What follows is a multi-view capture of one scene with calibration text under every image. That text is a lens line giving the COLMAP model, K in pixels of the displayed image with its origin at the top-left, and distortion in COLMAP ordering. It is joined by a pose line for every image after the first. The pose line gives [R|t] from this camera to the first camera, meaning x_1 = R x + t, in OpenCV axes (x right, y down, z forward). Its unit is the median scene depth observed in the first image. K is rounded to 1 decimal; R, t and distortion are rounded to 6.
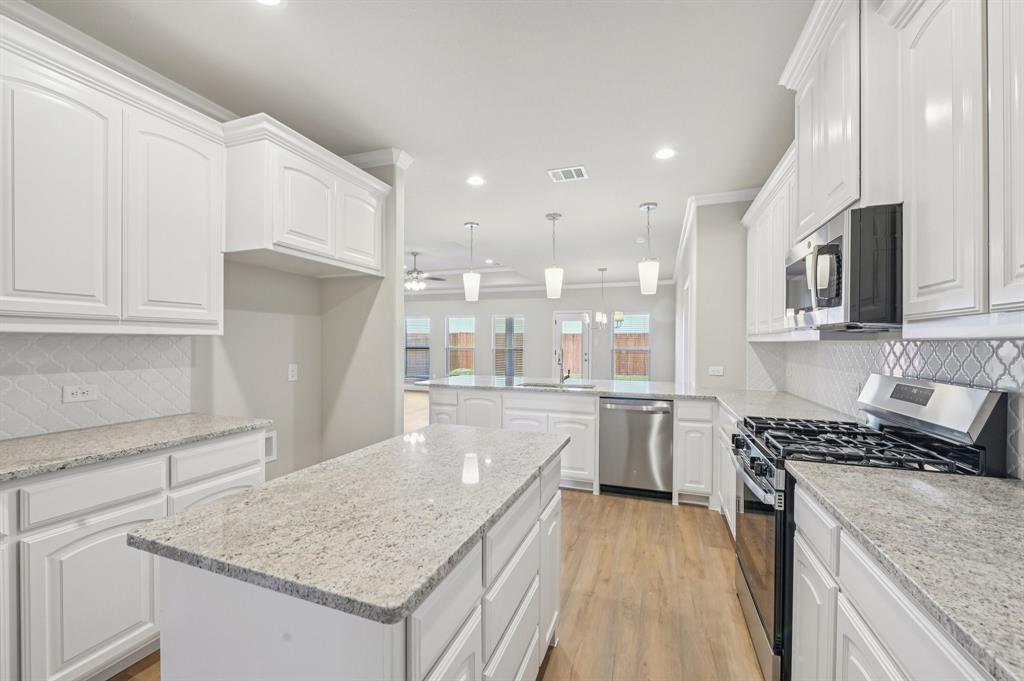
lens RADIAL K [[411.9, 0, 511.2], [0, 411.9, 345.4], [0, 0, 1]] dist [-0.010671, -0.000209]
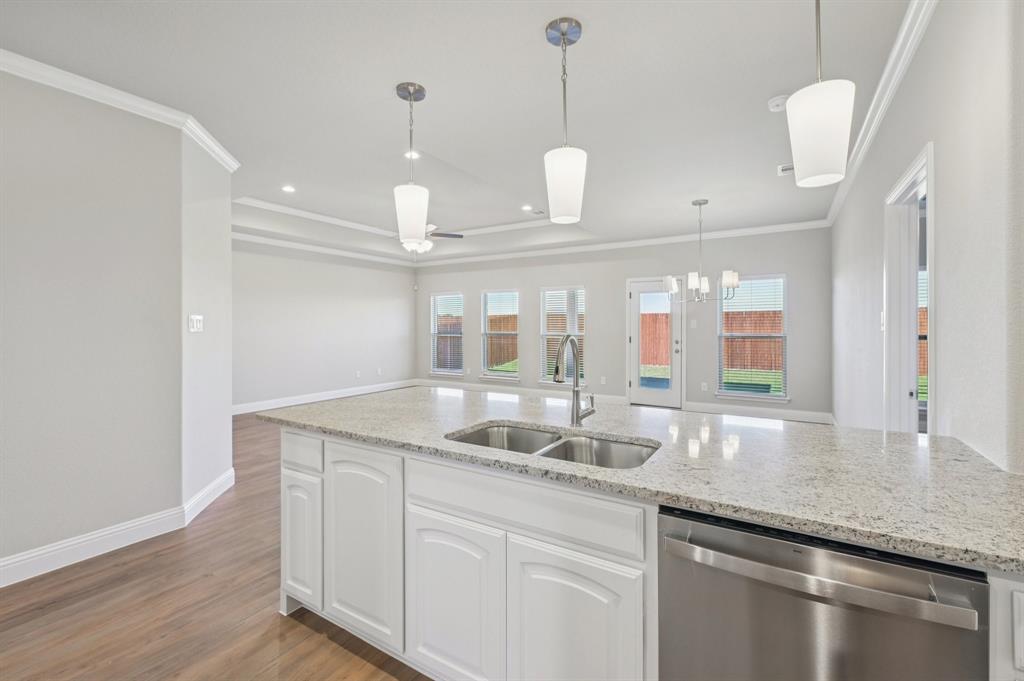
lens RADIAL K [[442.2, 0, 513.2], [0, 442.2, 326.9], [0, 0, 1]] dist [0.000517, -0.000002]
pose [[0.979537, -0.005746, -0.201184, 0.280555], [0.005158, 0.999981, -0.003449, -0.009249], [0.201199, 0.002340, 0.979547, 1.056507]]
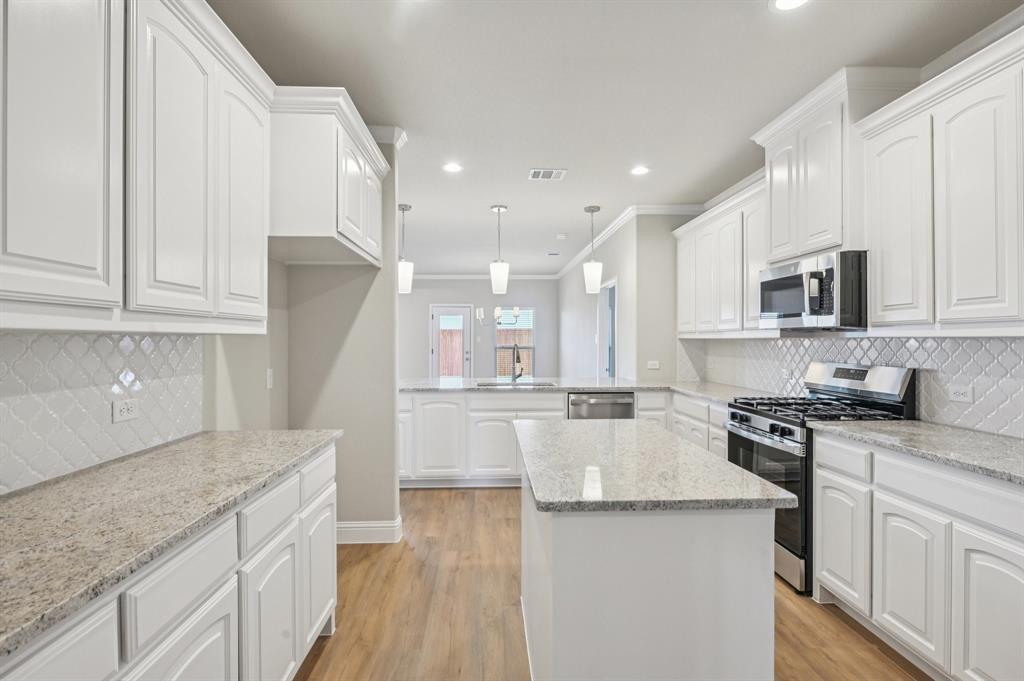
lens RADIAL K [[491.1, 0, 512.0], [0, 491.1, 340.5], [0, 0, 1]] dist [-0.011319, 0.000117]
pose [[0.920944, -0.006008, 0.389649, -0.619329], [0.007687, 0.999967, -0.002752, -0.005325], [-0.389620, 0.005530, 0.920959, -0.119231]]
